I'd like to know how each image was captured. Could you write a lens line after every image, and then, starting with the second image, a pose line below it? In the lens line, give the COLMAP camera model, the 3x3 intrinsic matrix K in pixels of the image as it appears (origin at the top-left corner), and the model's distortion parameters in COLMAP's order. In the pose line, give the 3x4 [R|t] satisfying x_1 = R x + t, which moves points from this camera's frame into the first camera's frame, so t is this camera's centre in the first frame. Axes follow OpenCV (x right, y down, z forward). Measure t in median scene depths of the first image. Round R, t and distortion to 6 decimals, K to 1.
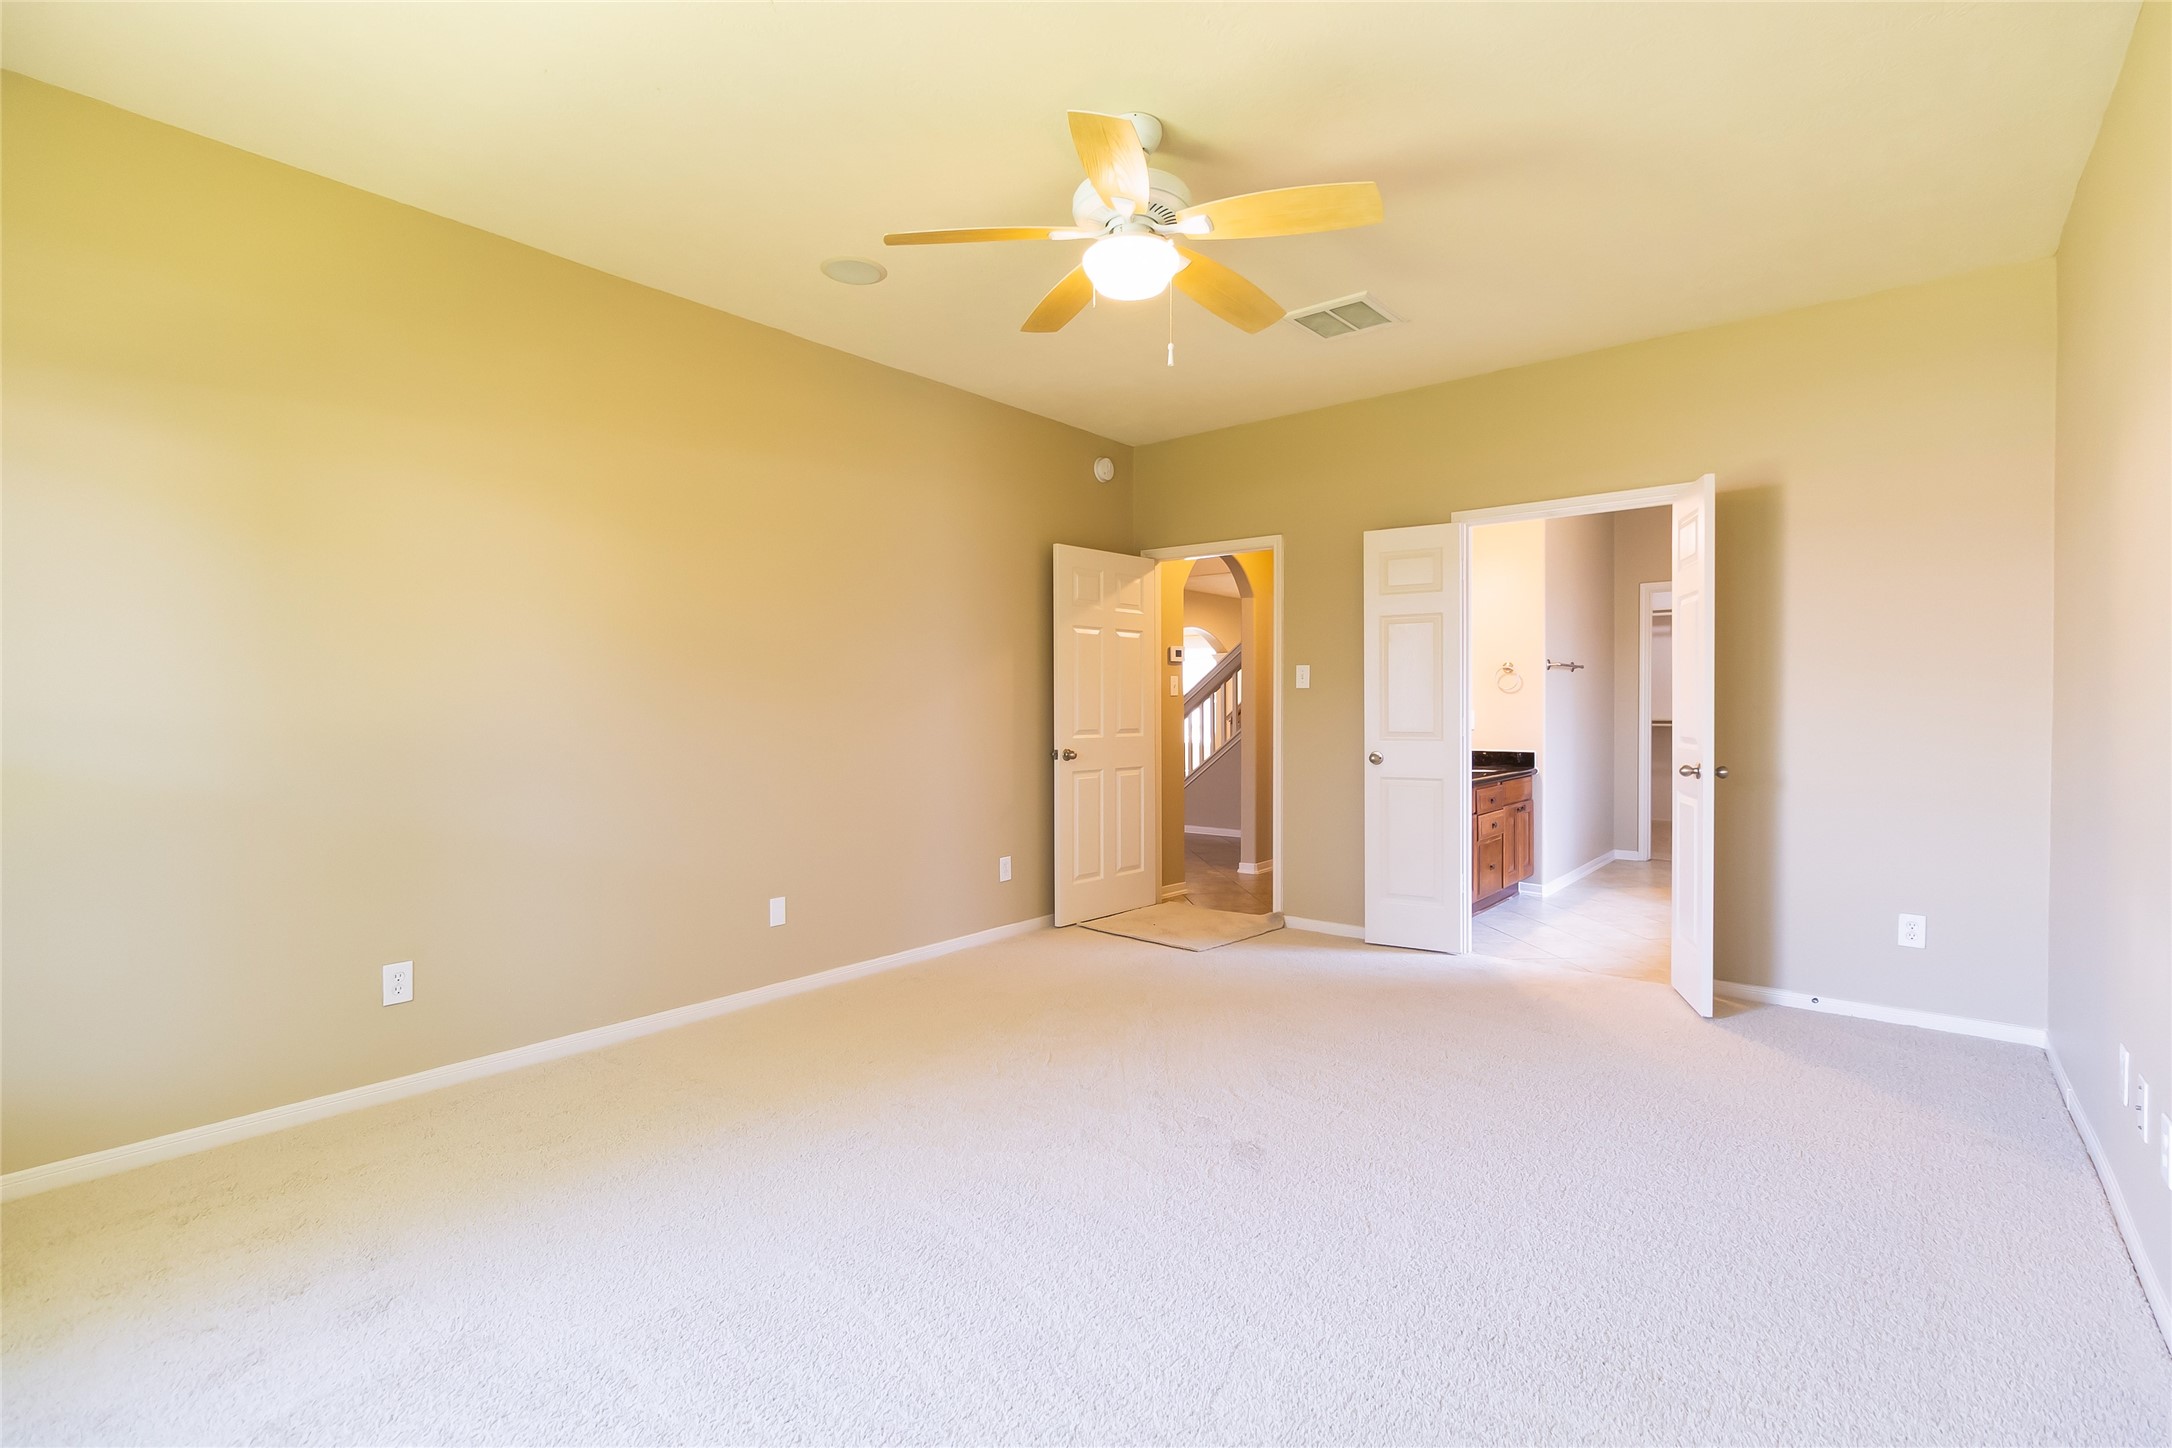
lens RADIAL K [[991.7, 0, 1090.3], [0, 991.7, 721.2], [0, 0, 1]] dist [0.001107, 0.000696]
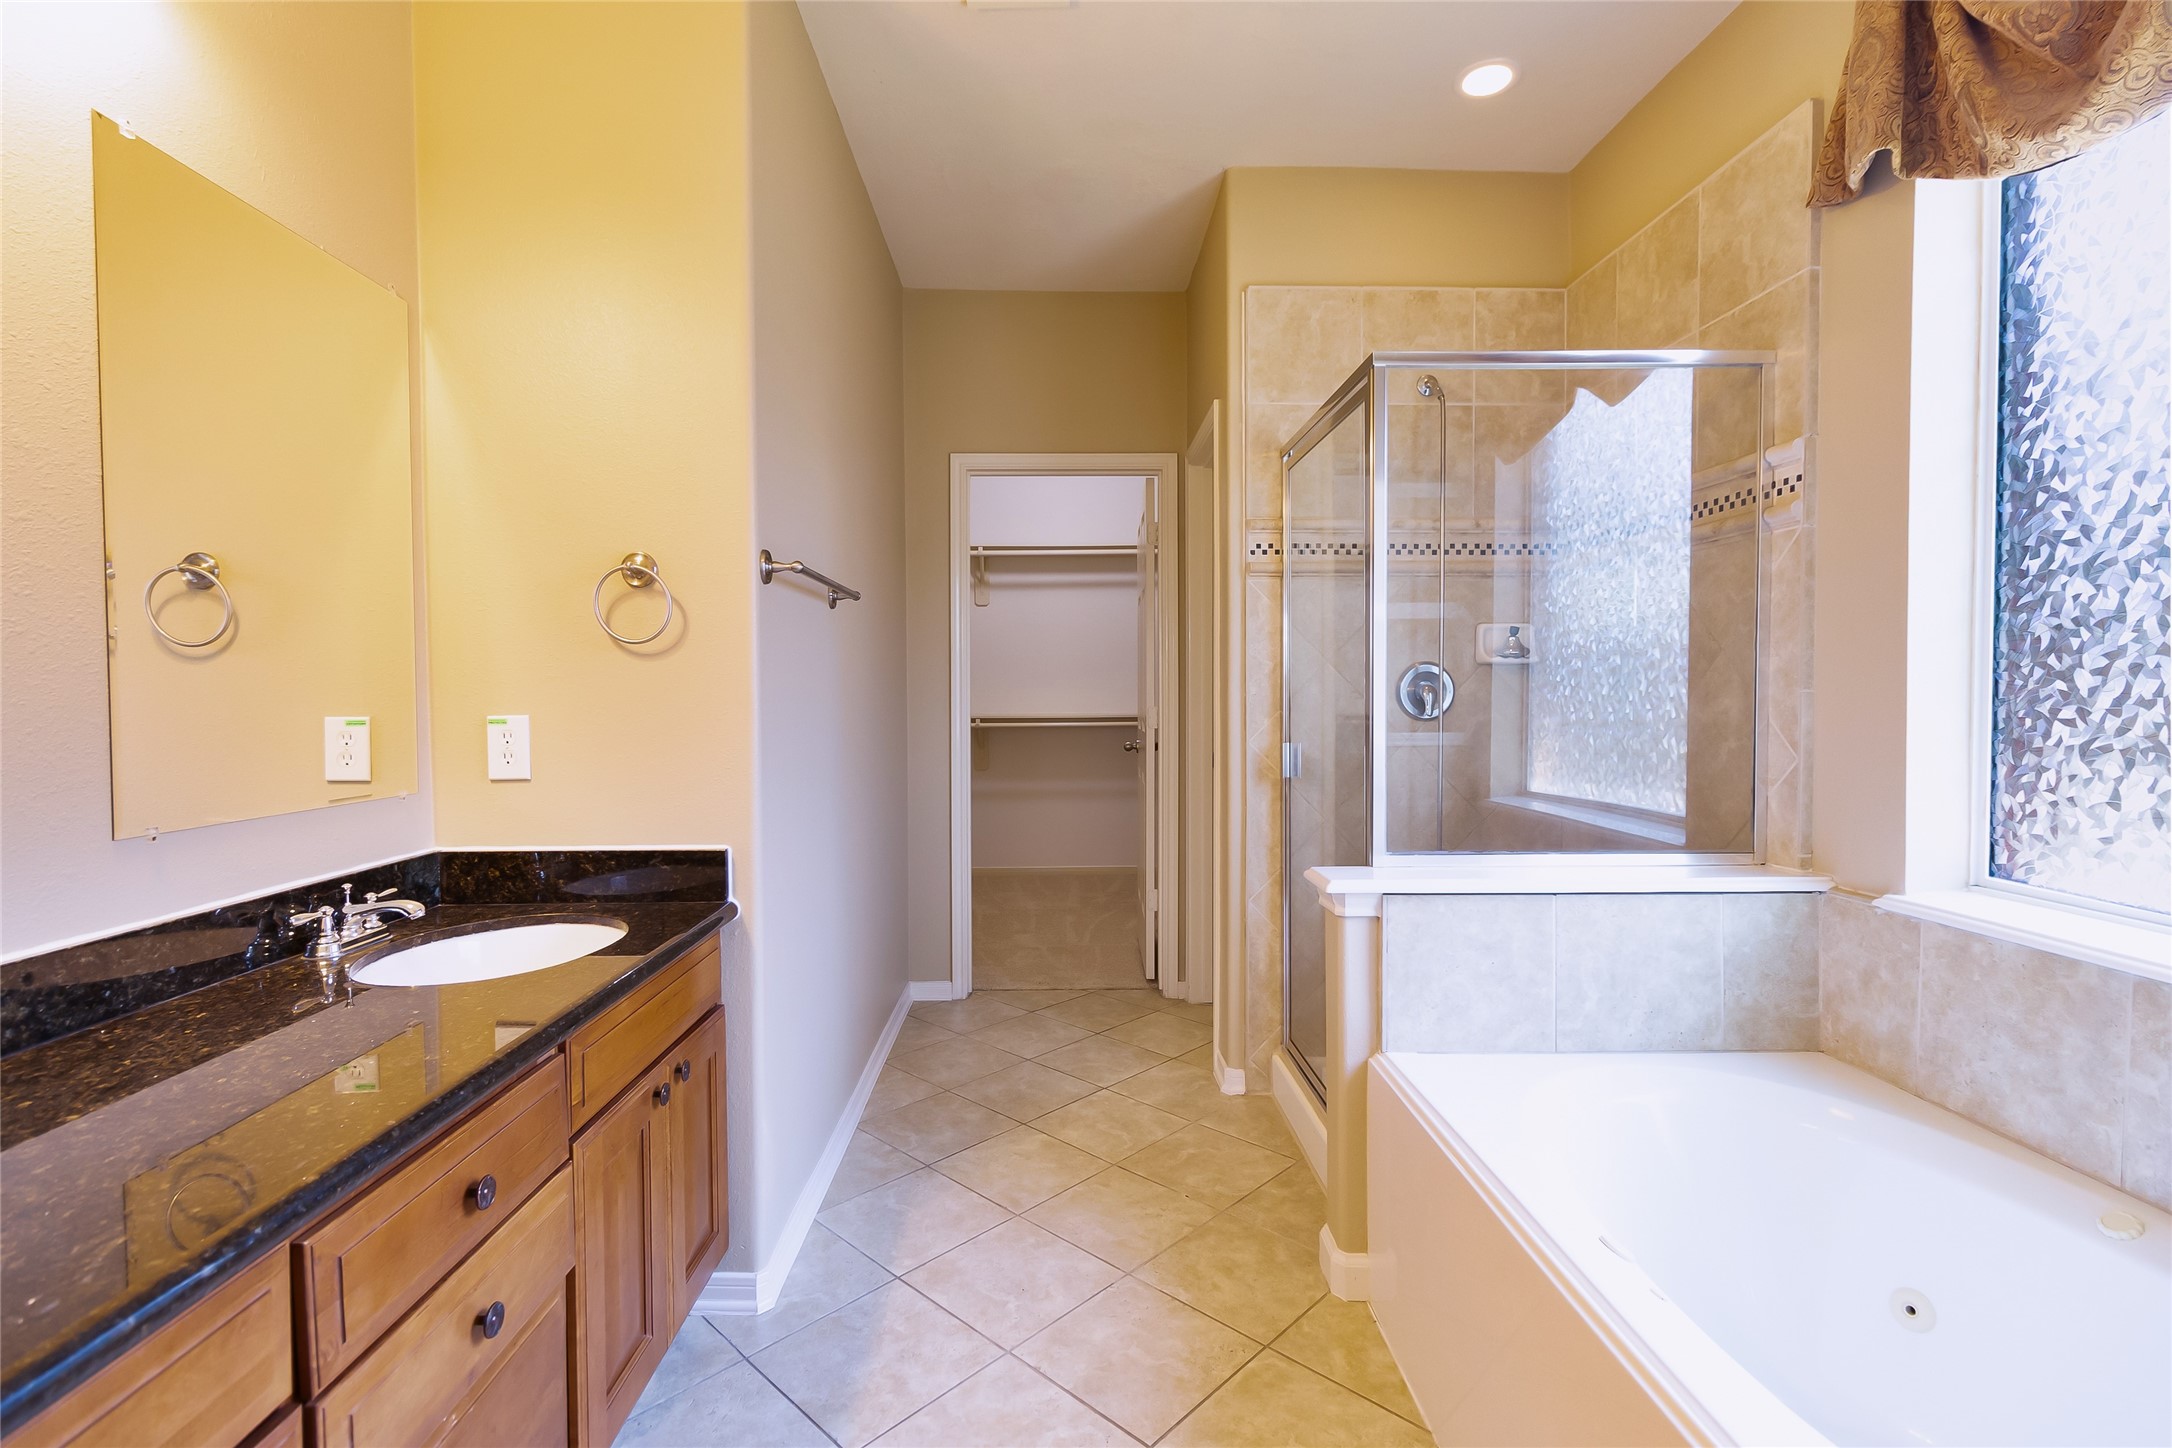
lens RADIAL K [[991.7, 0, 1094.9], [0, 991.7, 717.7], [0, 0, 1]] dist [0.001107, 0.000696]
pose [[0.750129, -0.022948, 0.660893, 0.325570], [0.007415, 0.999627, 0.026294, -0.016276], [-0.661250, -0.014823, 0.750019, 0.682883]]
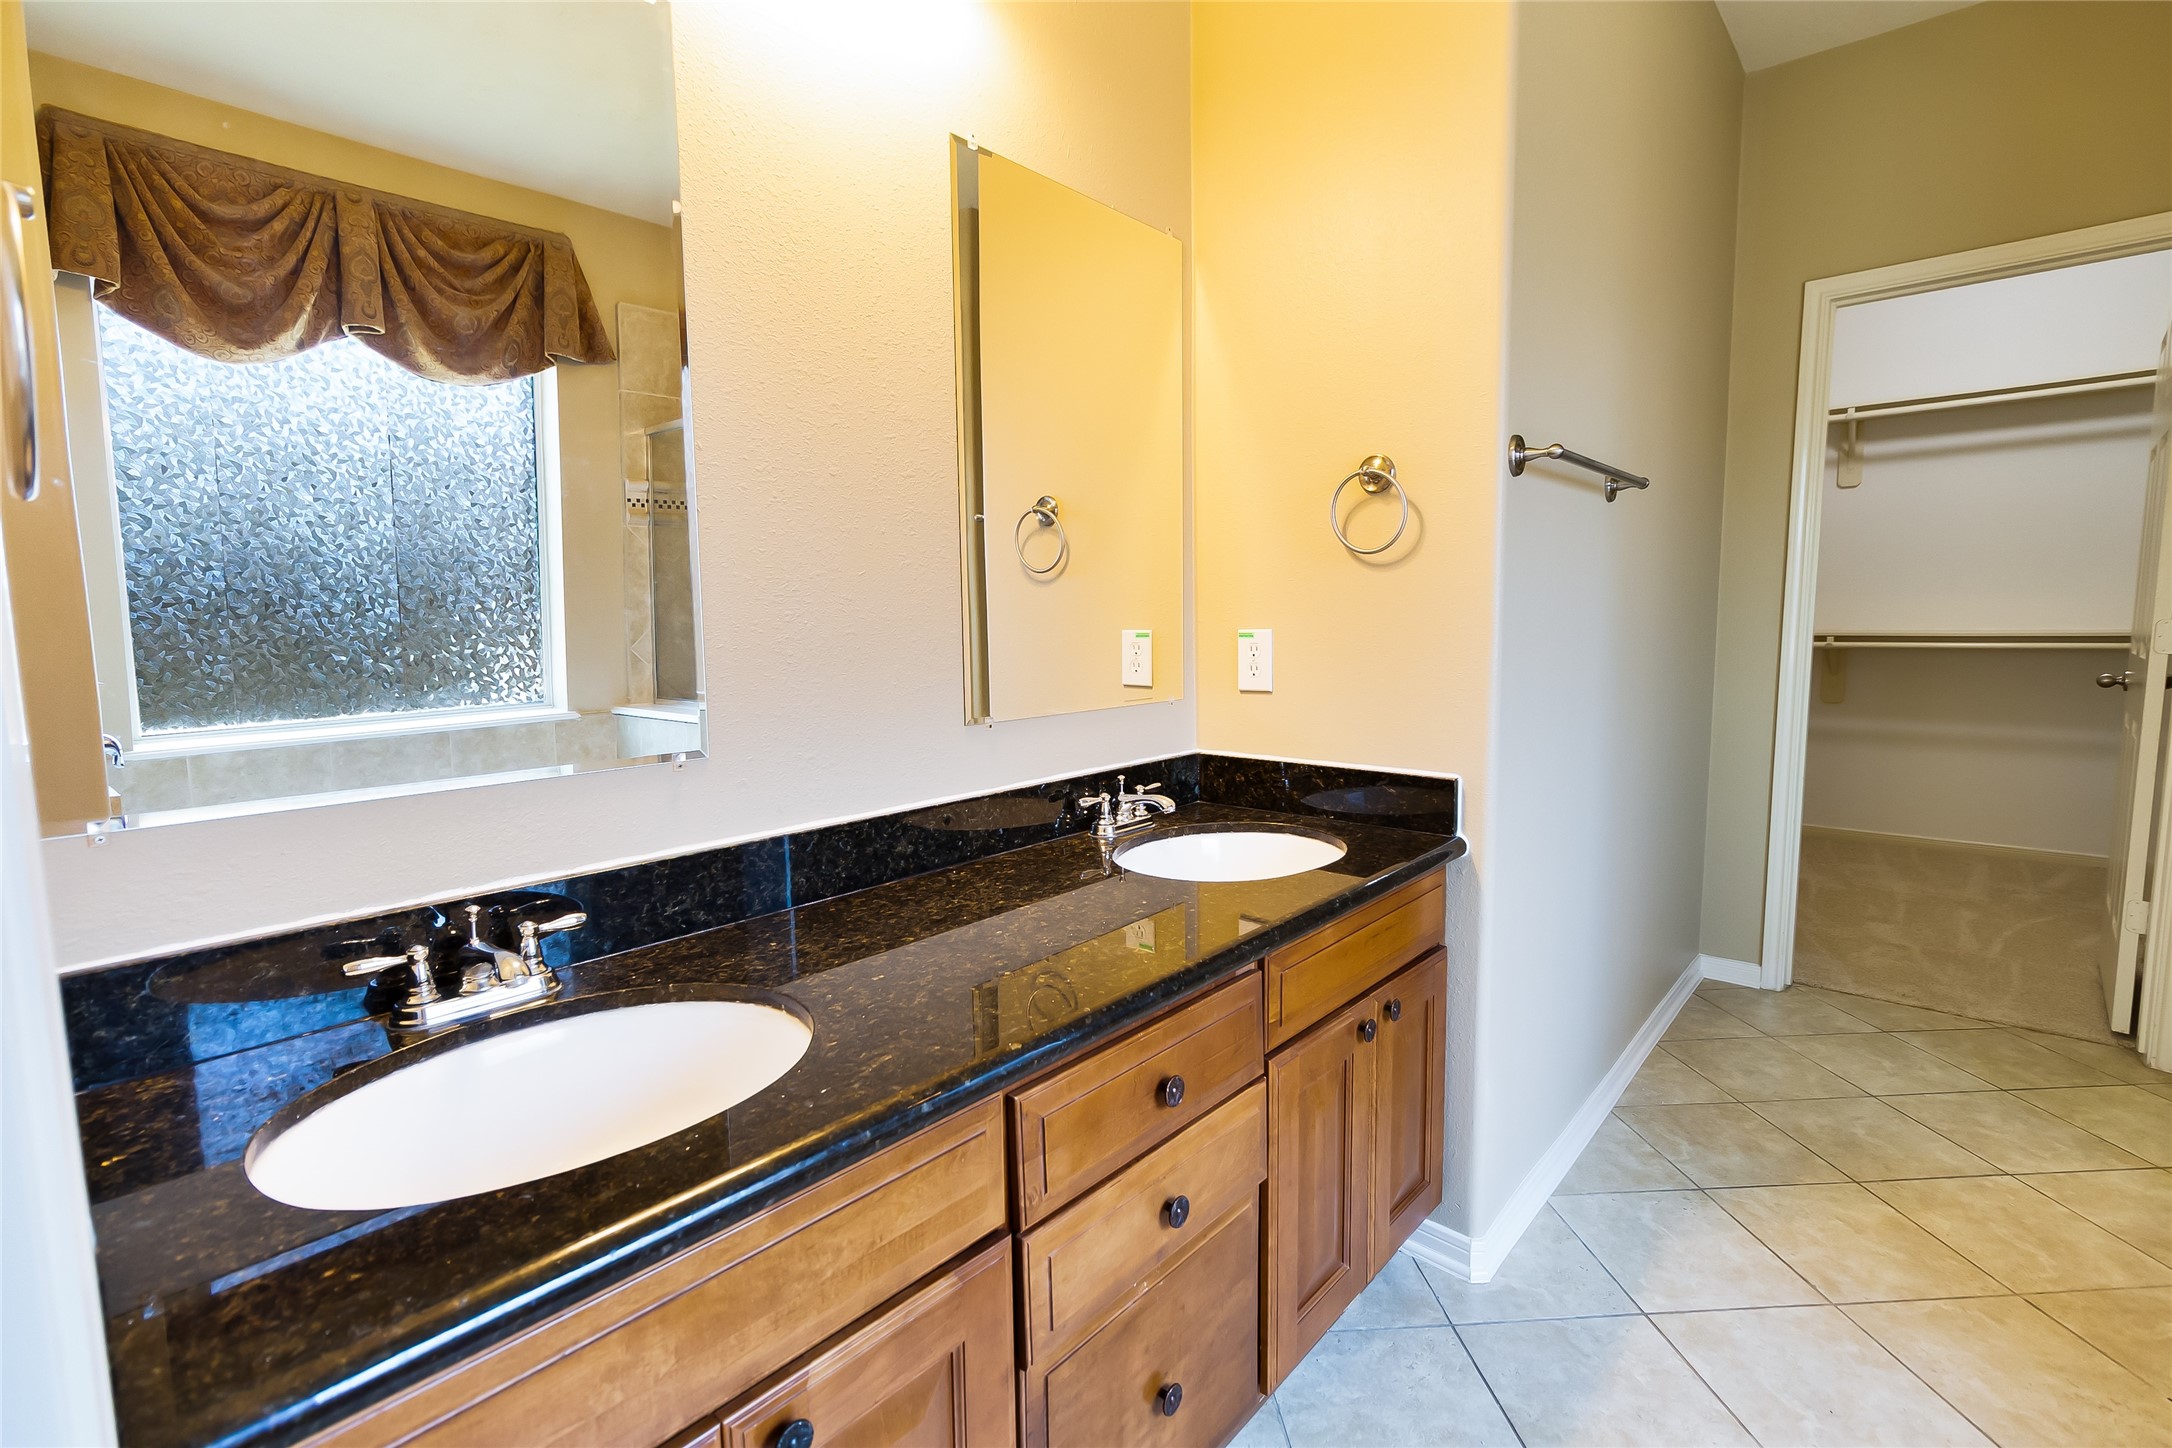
lens RADIAL K [[991.7, 0, 1086.0], [0, 991.7, 716.6], [0, 0, 1]] dist [0.001107, 0.000696]
pose [[0.998918, -0.012726, -0.044725, 0.350954], [0.017192, 0.994745, 0.100932, -0.015431], [0.043205, -0.101592, 0.993887, 0.709535]]
